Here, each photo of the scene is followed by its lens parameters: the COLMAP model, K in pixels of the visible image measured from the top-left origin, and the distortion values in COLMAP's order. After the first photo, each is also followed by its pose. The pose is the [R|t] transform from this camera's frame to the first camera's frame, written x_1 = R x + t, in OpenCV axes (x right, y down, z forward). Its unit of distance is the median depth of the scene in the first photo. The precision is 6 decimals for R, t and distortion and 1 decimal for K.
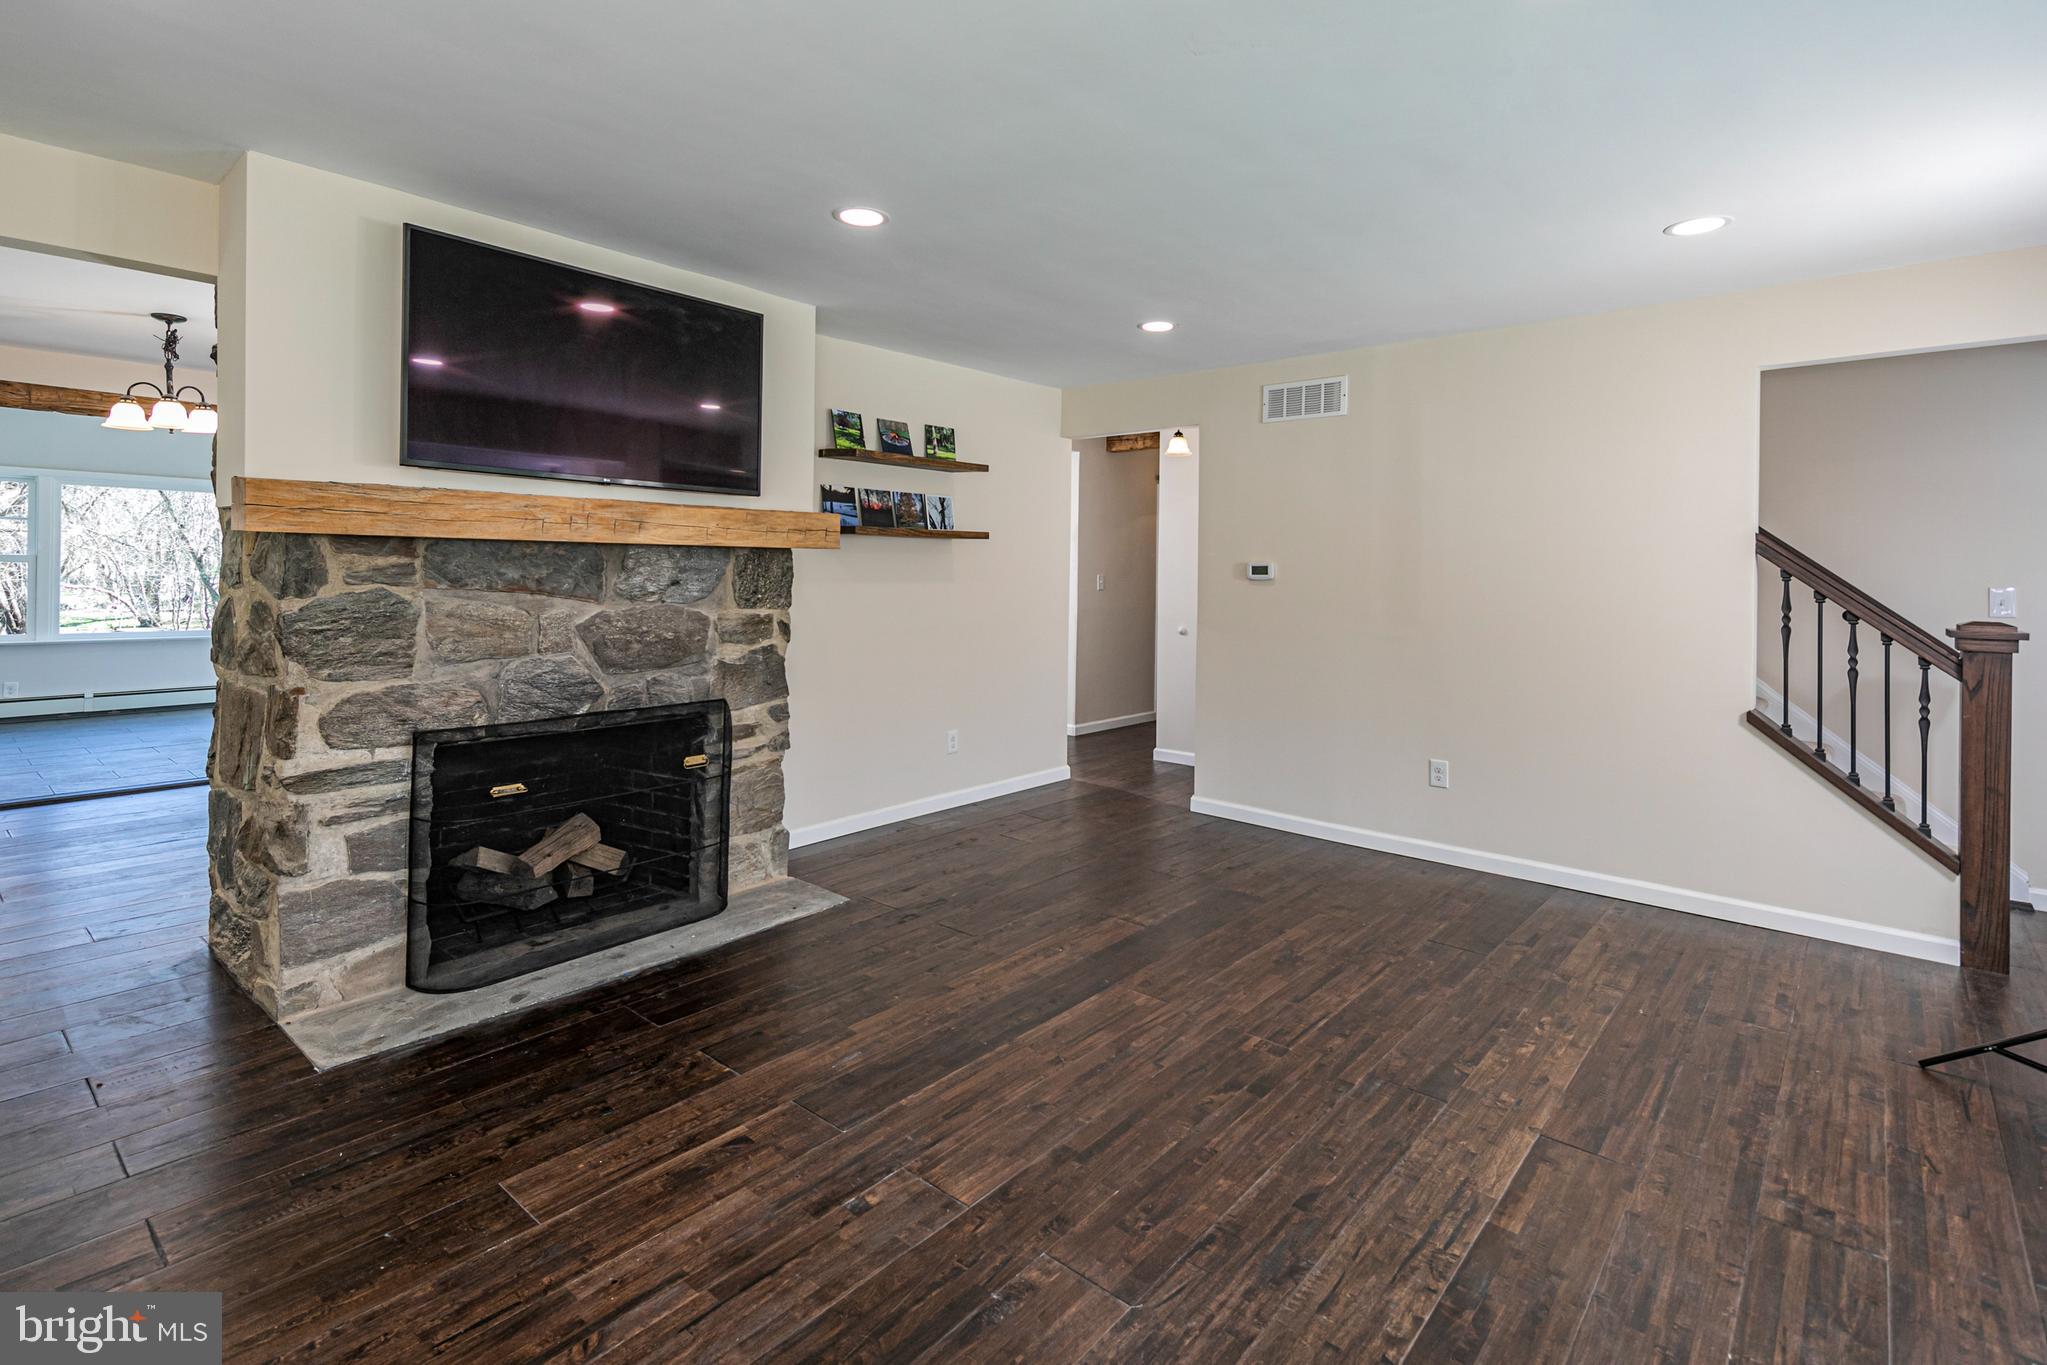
lens RADIAL K [[979.3, 0, 1016.9], [0, 979.3, 575.8], [0, 0, 1]] dist [0.035263, -0.006051]
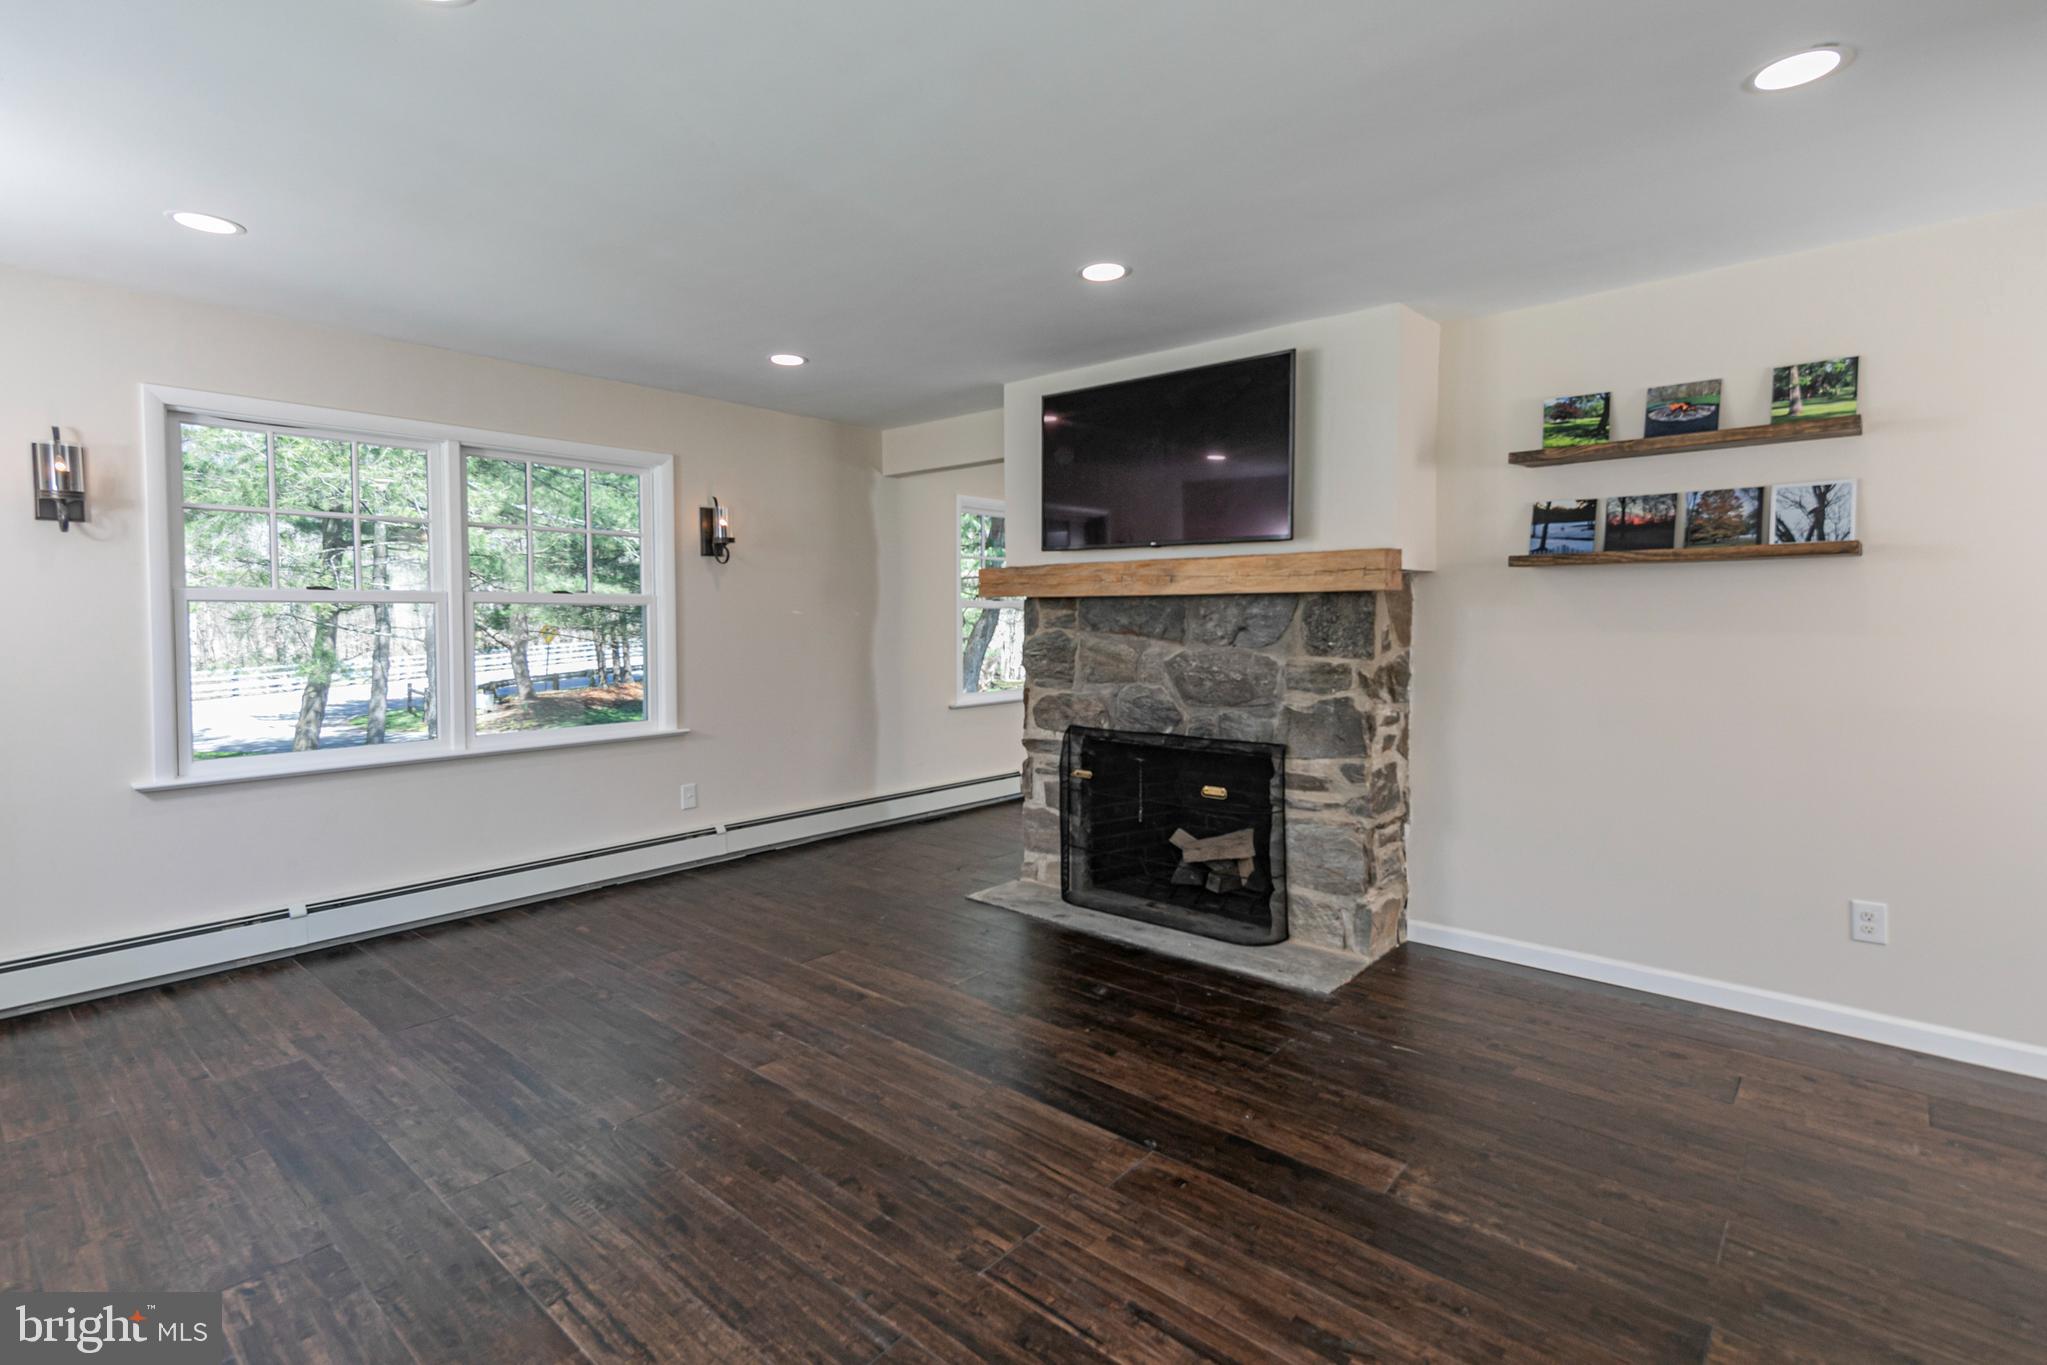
lens RADIAL K [[969.6, 0, 1013.5], [0, 969.6, 661.5], [0, 0, 1]] dist [0.032170, -0.011617]
pose [[-0.008044, 0.036262, -0.999310, 0.765083], [-0.003929, 0.999333, 0.036294, 0.005868], [0.999960, 0.004219, -0.007896, 0.808307]]
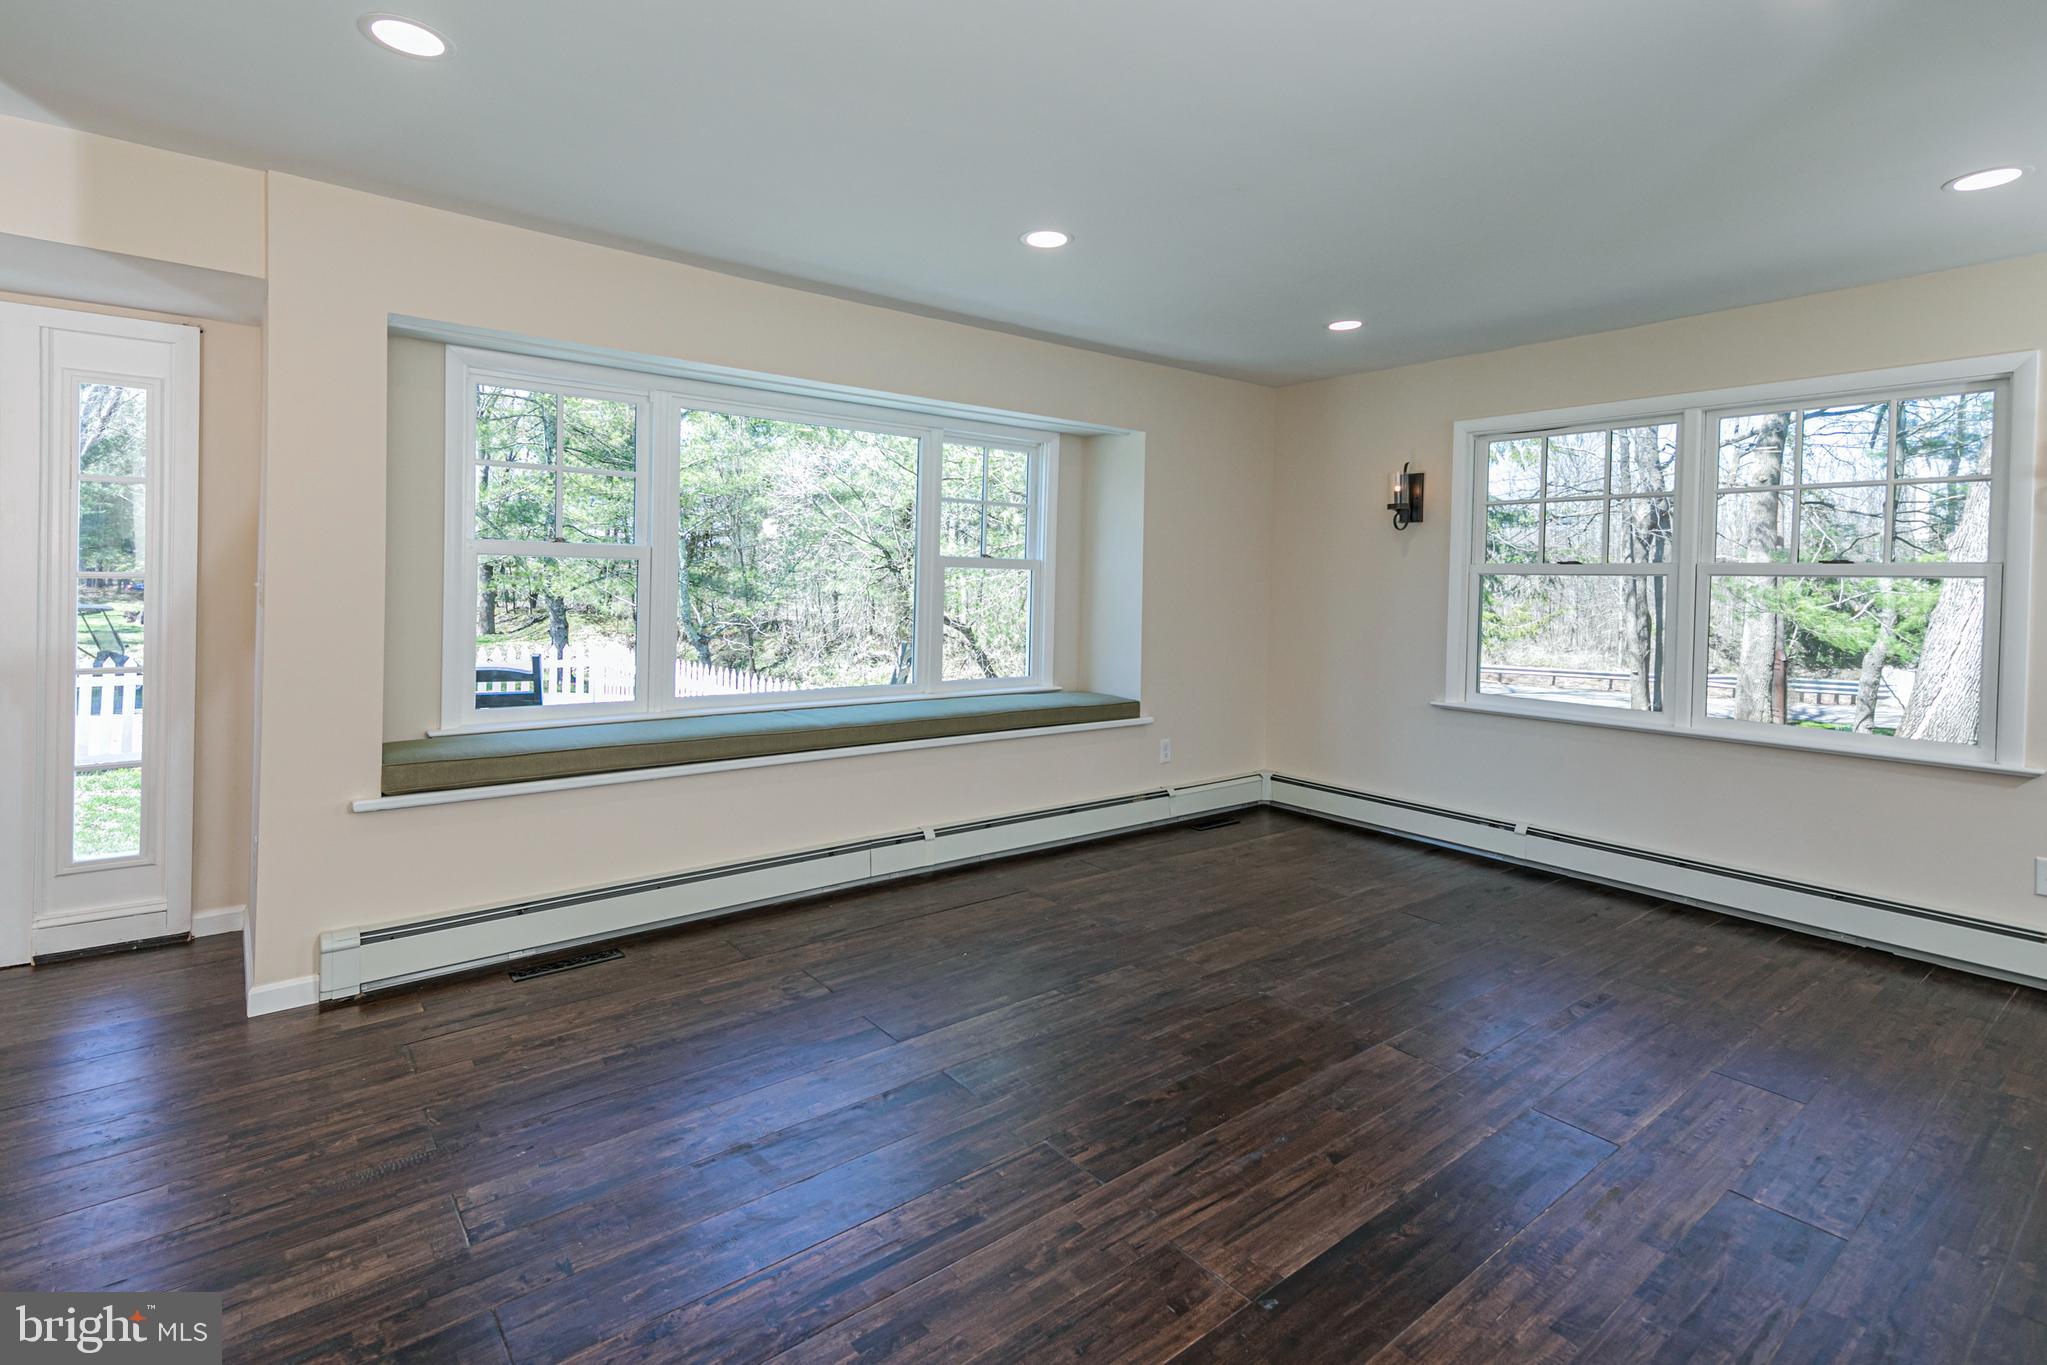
lens RADIAL K [[979.3, 0, 1016.9], [0, 979.3, 575.8], [0, 0, 1]] dist [0.035263, -0.006051]
pose [[-0.982122, -0.031099, 0.185659, 0.126117], [-0.030236, 0.999515, 0.007477, -0.003896], [-0.185801, 0.001730, -0.982586, 1.434491]]
